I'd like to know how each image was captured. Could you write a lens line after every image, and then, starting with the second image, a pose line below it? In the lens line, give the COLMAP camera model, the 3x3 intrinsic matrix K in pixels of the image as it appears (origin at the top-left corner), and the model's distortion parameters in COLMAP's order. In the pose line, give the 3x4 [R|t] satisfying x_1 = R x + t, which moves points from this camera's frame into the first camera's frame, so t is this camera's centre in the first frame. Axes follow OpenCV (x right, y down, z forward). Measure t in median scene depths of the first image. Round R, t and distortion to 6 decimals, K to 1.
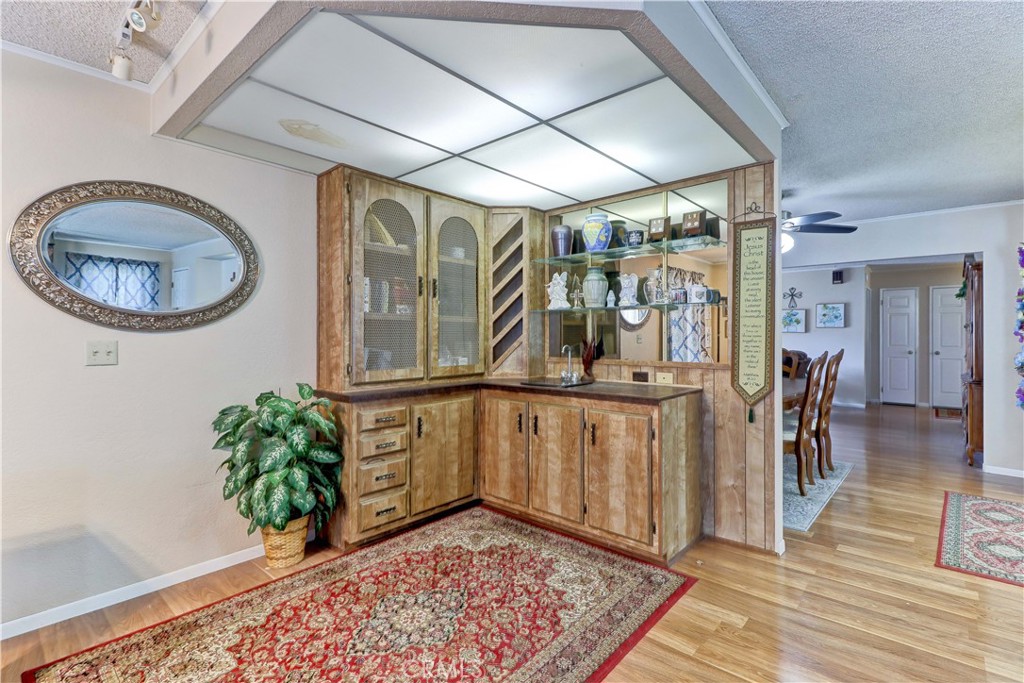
lens RADIAL K [[473.1, 0, 526.9], [0, 473.1, 334.1], [0, 0, 1]] dist [0.021143, -0.012071]
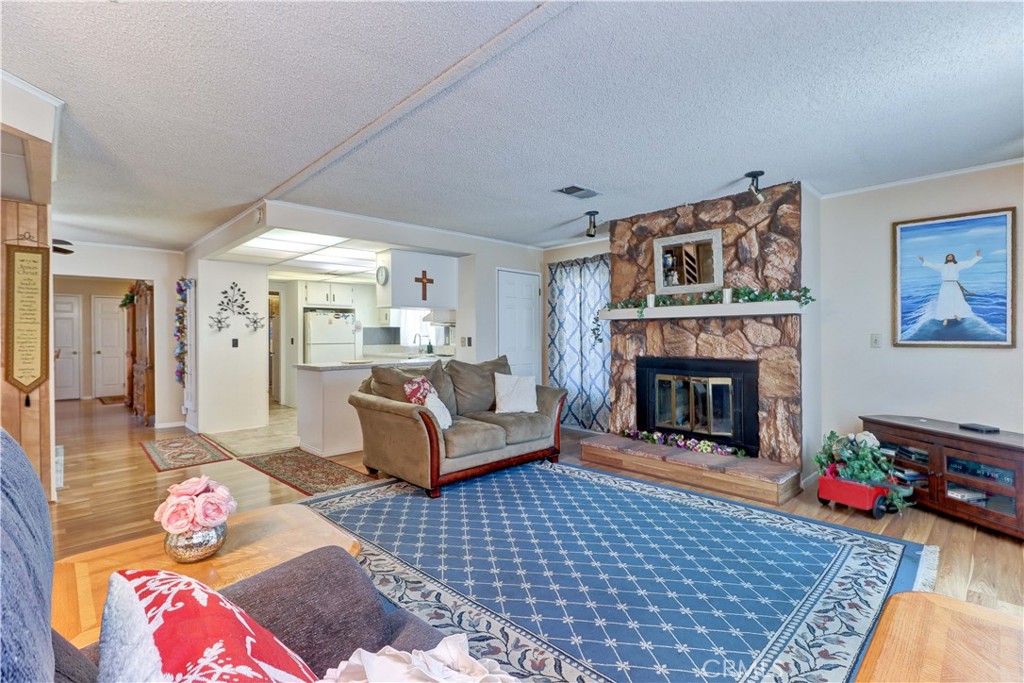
lens RADIAL K [[473.1, 0, 513.5], [0, 473.1, 334.2], [0, 0, 1]] dist [0.021143, -0.012071]
pose [[0.094195, -0.004255, 0.995545, -0.617745], [0.008800, 0.999955, 0.003441, 0.000180], [-0.995515, 0.008436, 0.094228, -0.370329]]
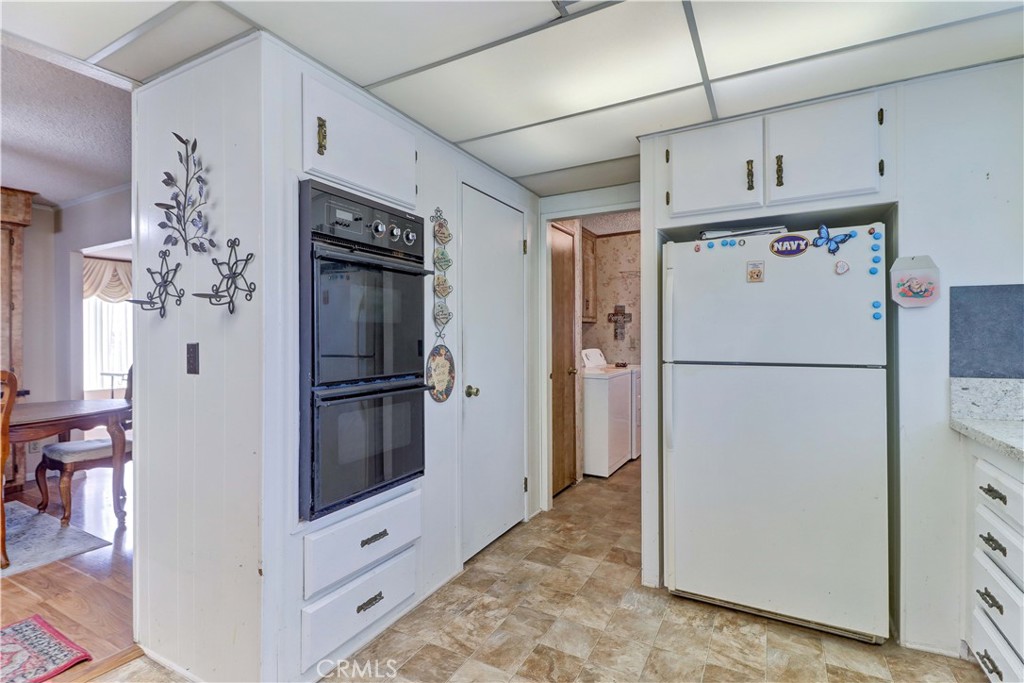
lens RADIAL K [[473.1, 0, 527.3], [0, 473.1, 335.2], [0, 0, 1]] dist [0.021143, -0.012071]
pose [[0.970237, -0.011618, 0.241877, 1.673173], [0.012901, 0.999910, -0.003721, 0.015717], [-0.241812, 0.006731, 0.970300, 0.420143]]
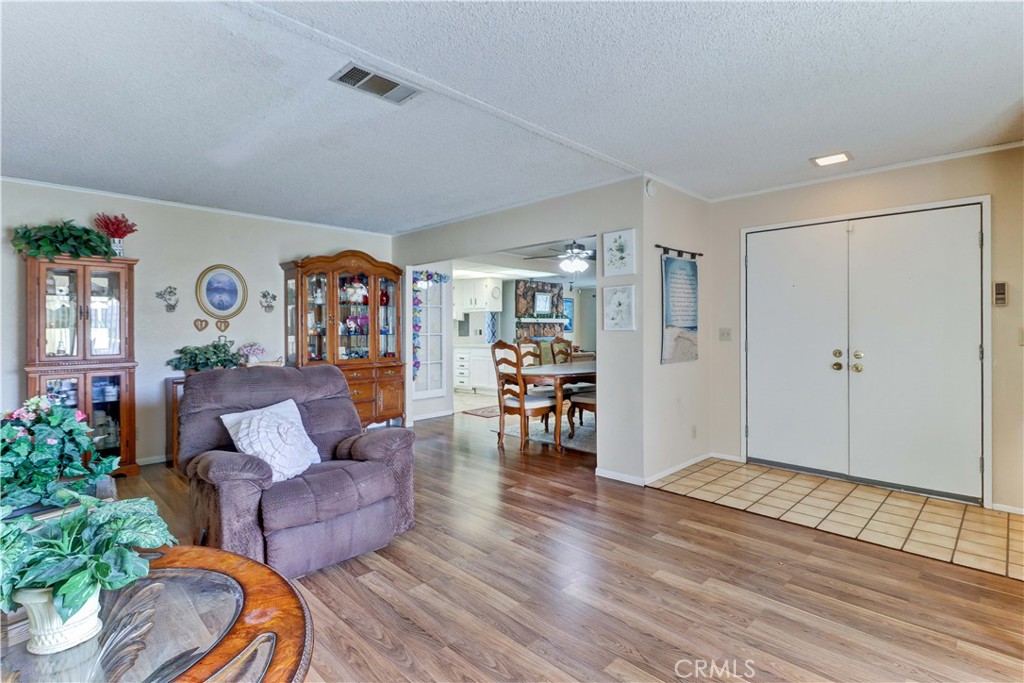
lens RADIAL K [[492.0, 0, 509.5], [0, 492.0, 330.6], [0, 0, 1]] dist [0.005567, -0.000118]
pose [[-0.996091, -0.002080, 0.088304, 0.819116], [-0.001621, 0.999985, 0.005266, 0.006487], [-0.088314, 0.005103, -0.996080, 3.523133]]
